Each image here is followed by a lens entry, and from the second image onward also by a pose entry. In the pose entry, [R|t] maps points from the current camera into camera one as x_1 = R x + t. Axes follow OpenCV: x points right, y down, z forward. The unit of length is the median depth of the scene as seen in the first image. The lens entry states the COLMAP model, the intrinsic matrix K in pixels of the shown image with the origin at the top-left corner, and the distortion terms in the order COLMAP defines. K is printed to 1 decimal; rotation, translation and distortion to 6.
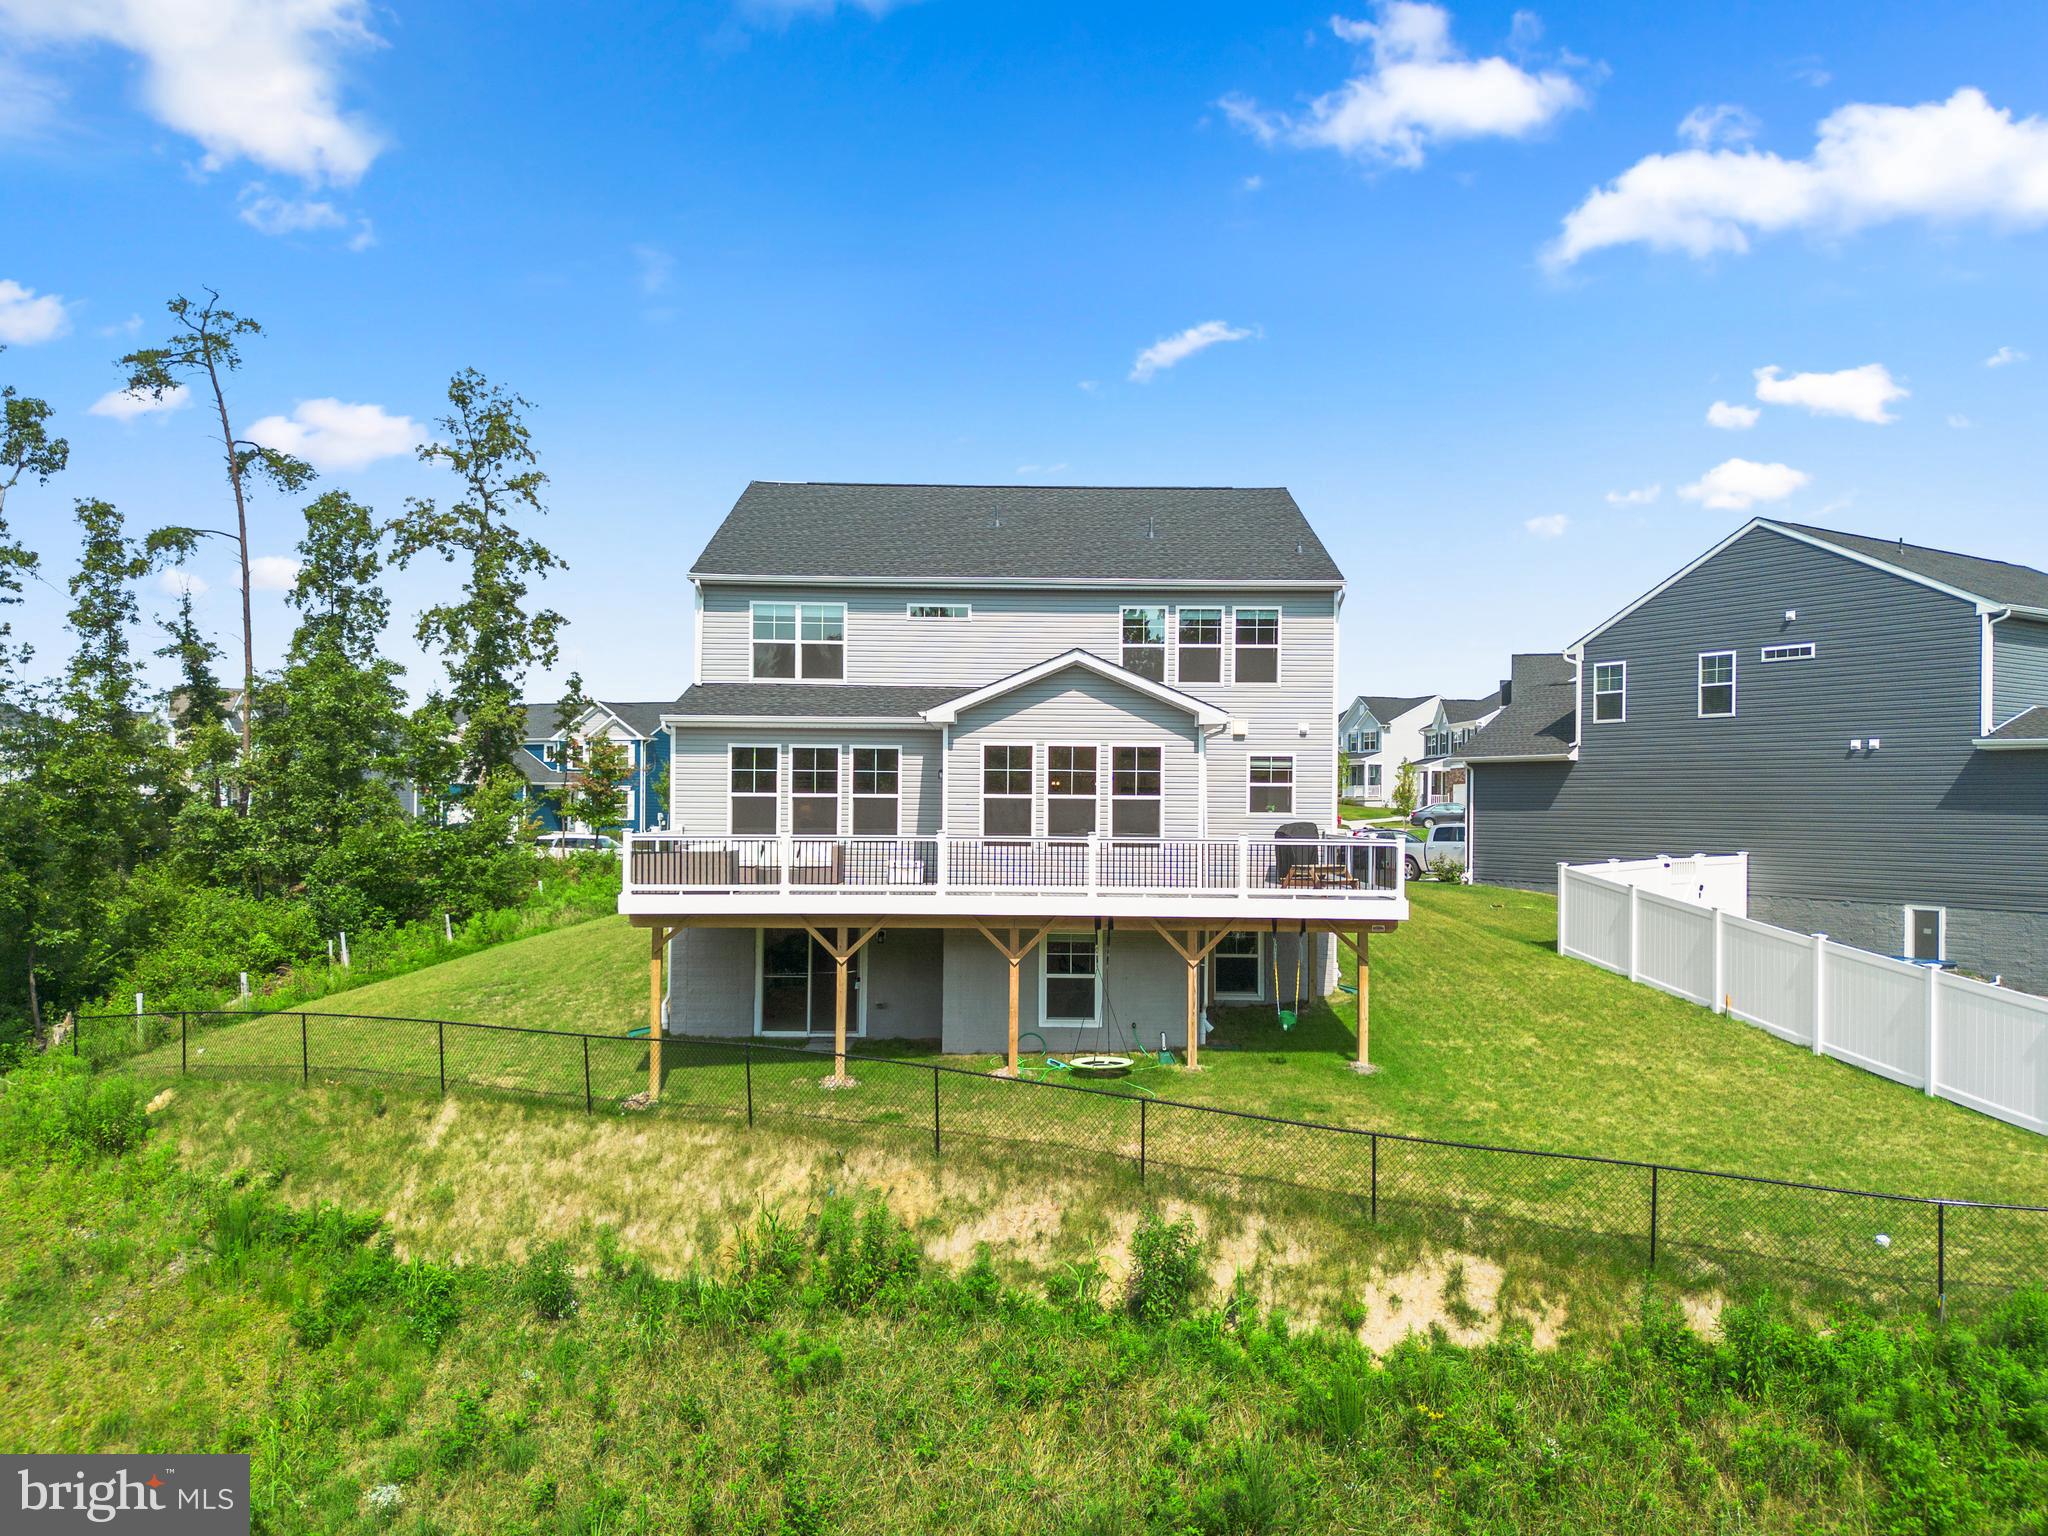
lens RADIAL K [[1432.3, 0, 1026.0], [0, 1432.3, 821.0], [0, 0, 1]] dist [0.061313, -0.068305]
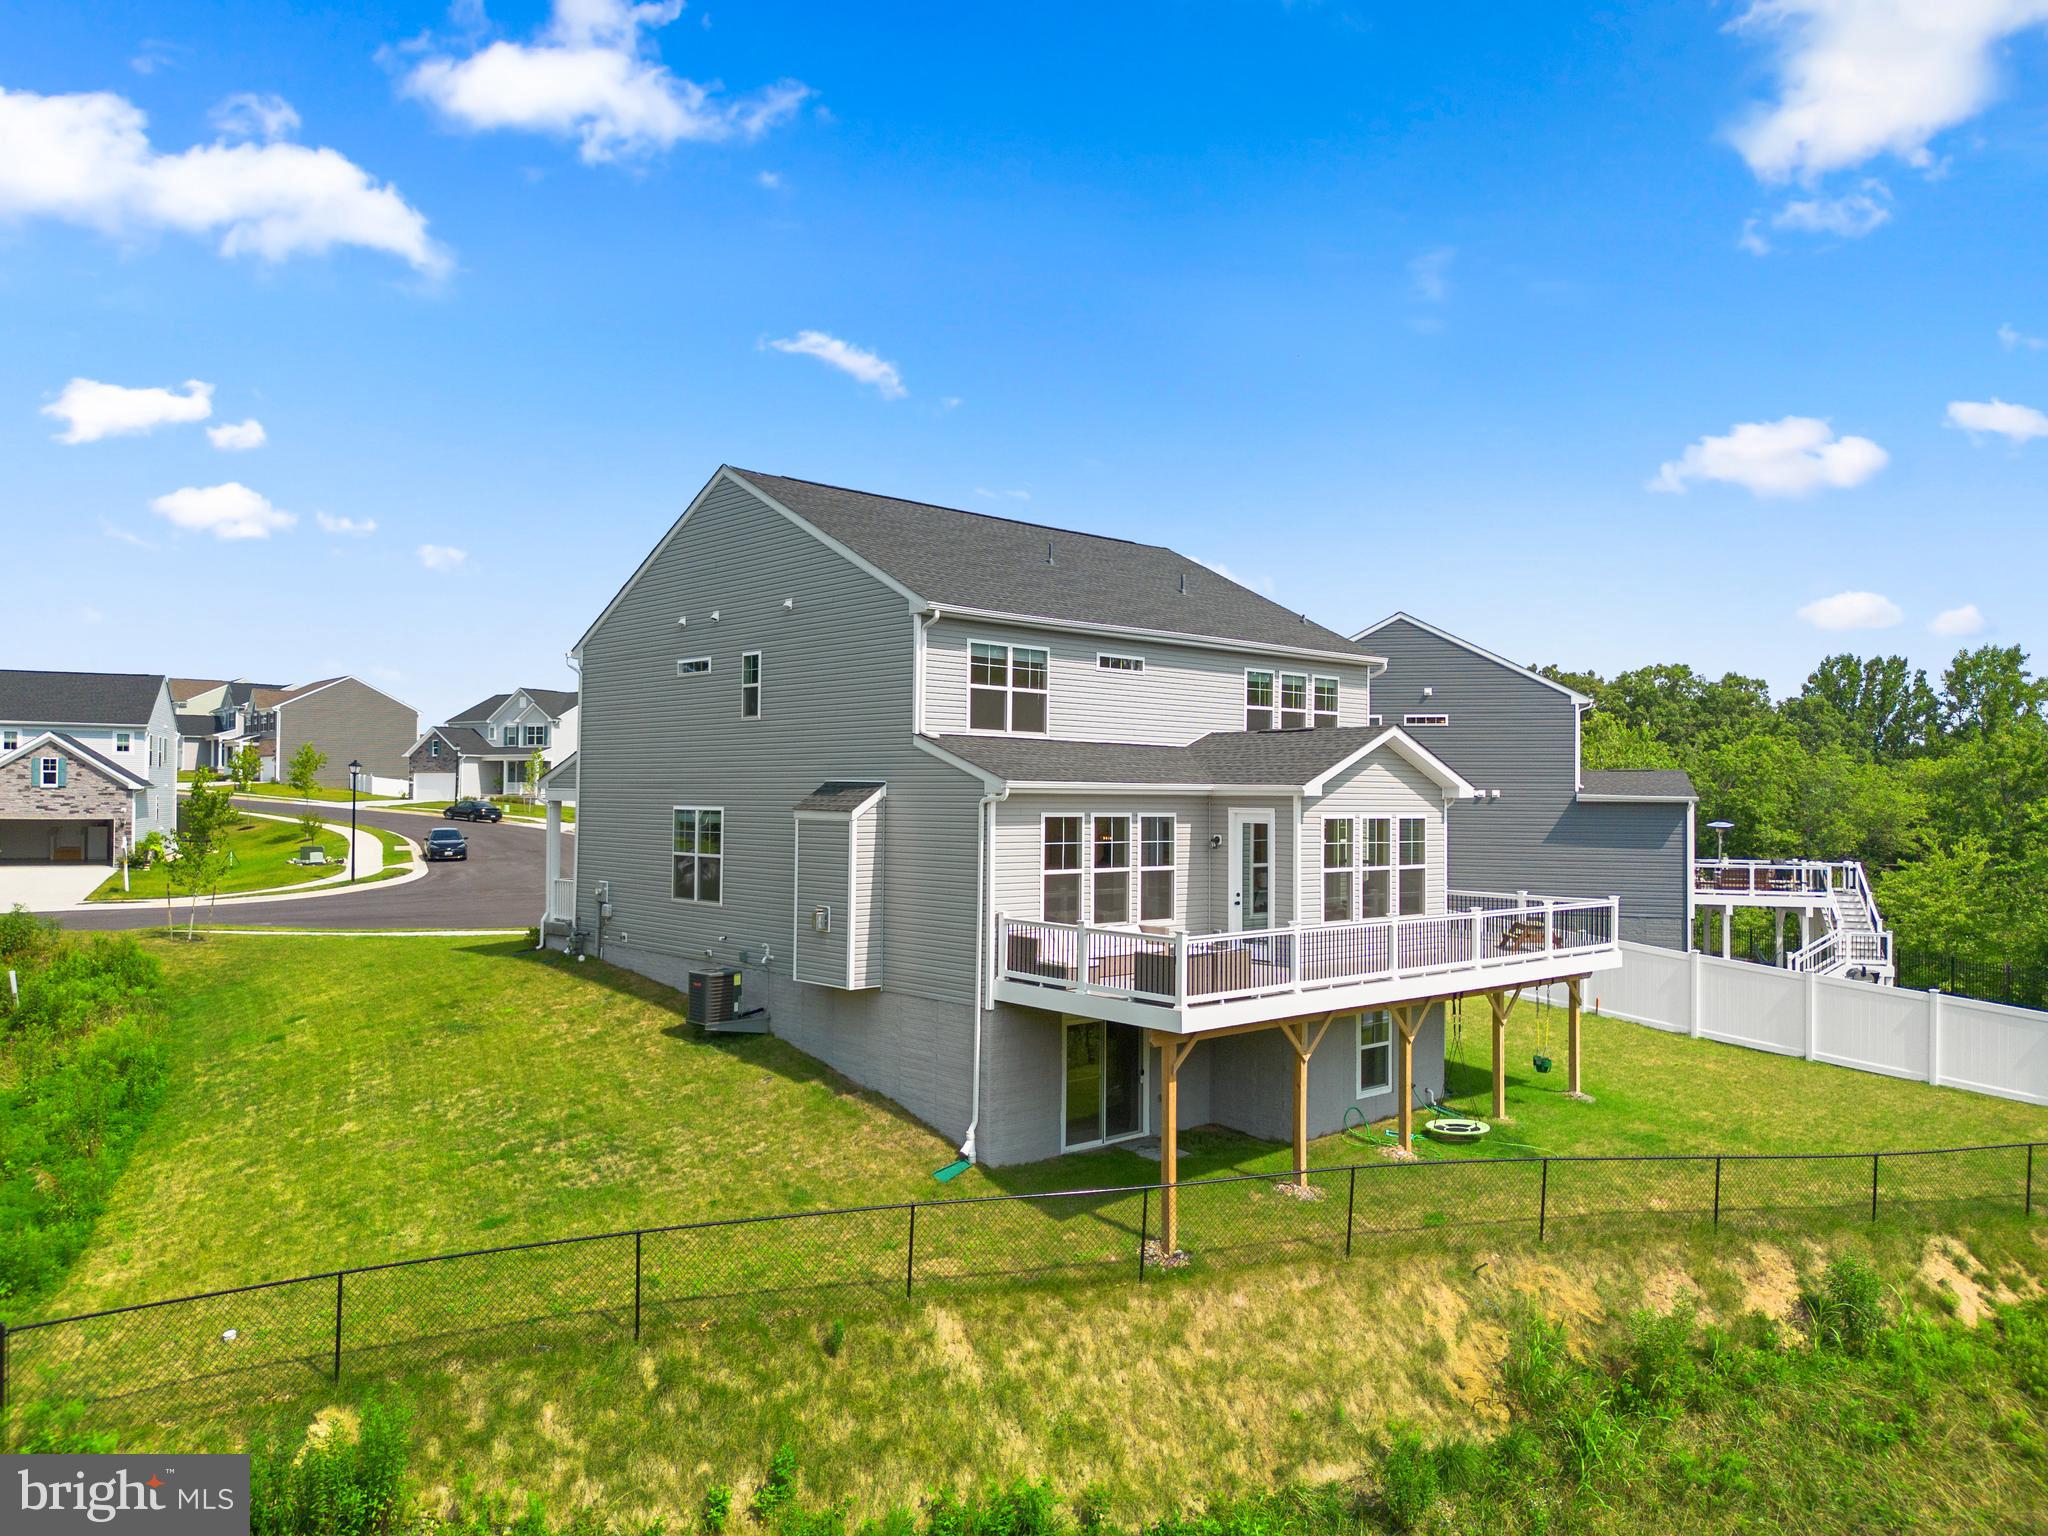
lens RADIAL K [[1429.1, 0, 979.3], [0, 1429.1, 765.1], [0, 0, 1]] dist [0.000655, -0.002853]
pose [[0.761266, 0.012285, 0.648323, -0.732011], [0.003511, 0.999728, -0.023065, -0.058632], [-0.648430, 0.019835, 0.761016, 0.355455]]
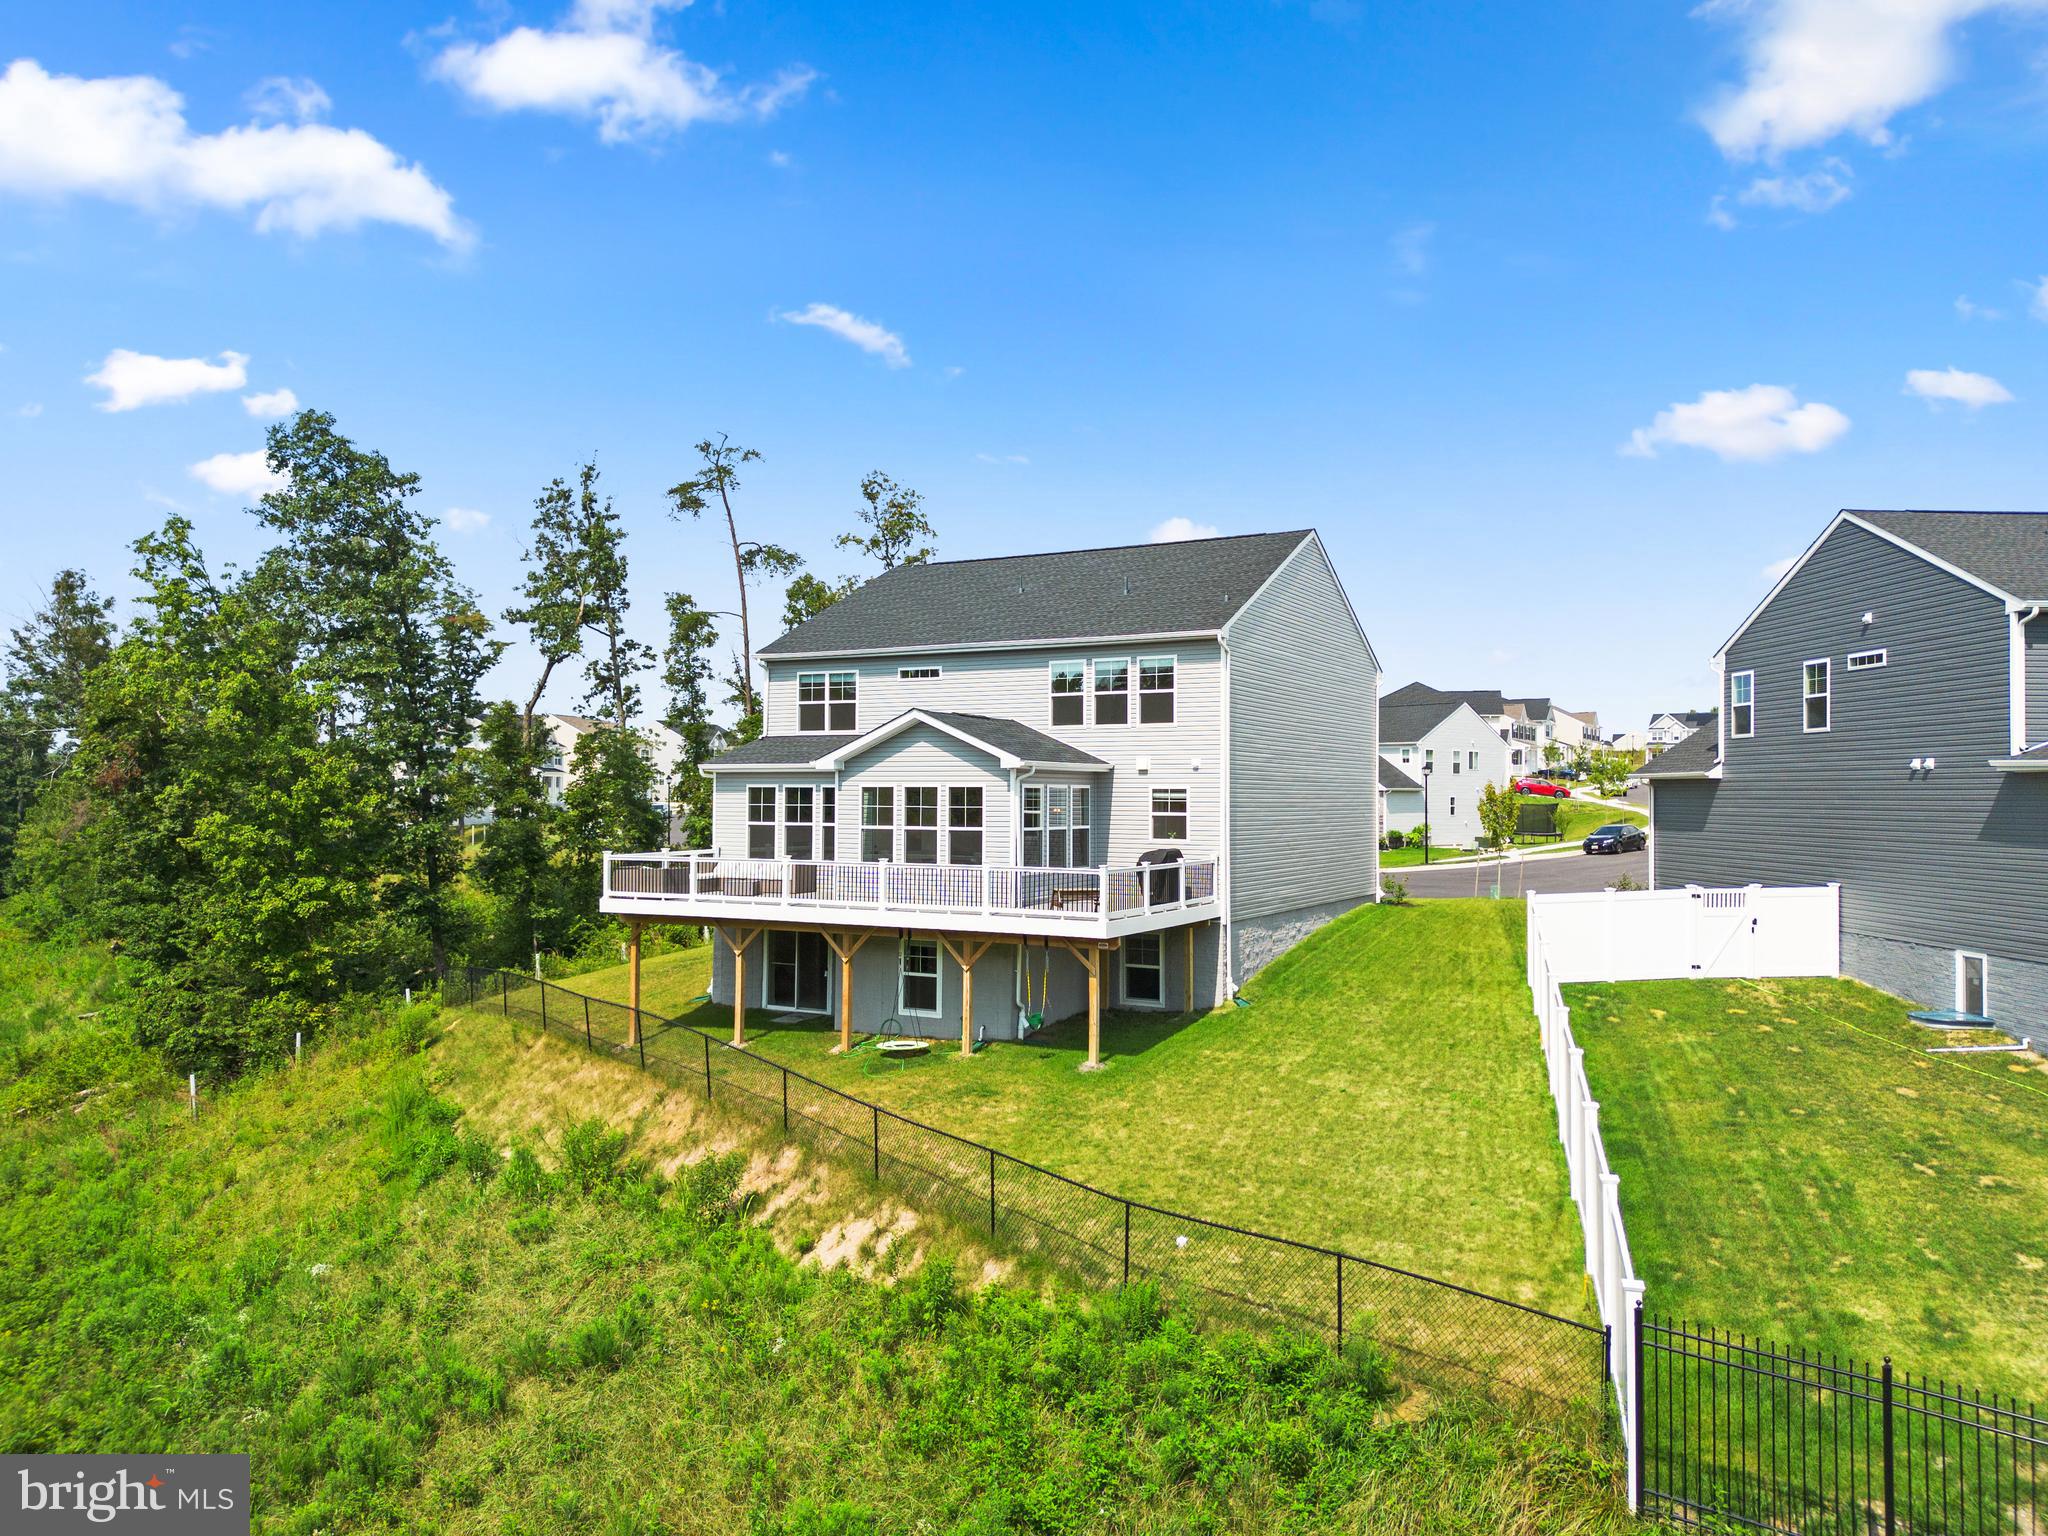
lens RADIAL K [[1422.7, 0, 1046.5], [0, 1422.7, 777.8], [0, 0, 1]] dist [0.052005, -0.041163]
pose [[0.878568, -0.011375, -0.477481, 0.617034], [-0.001573, 0.999642, -0.026709, -0.023804], [0.477614, 0.024217, 0.878236, -0.018054]]
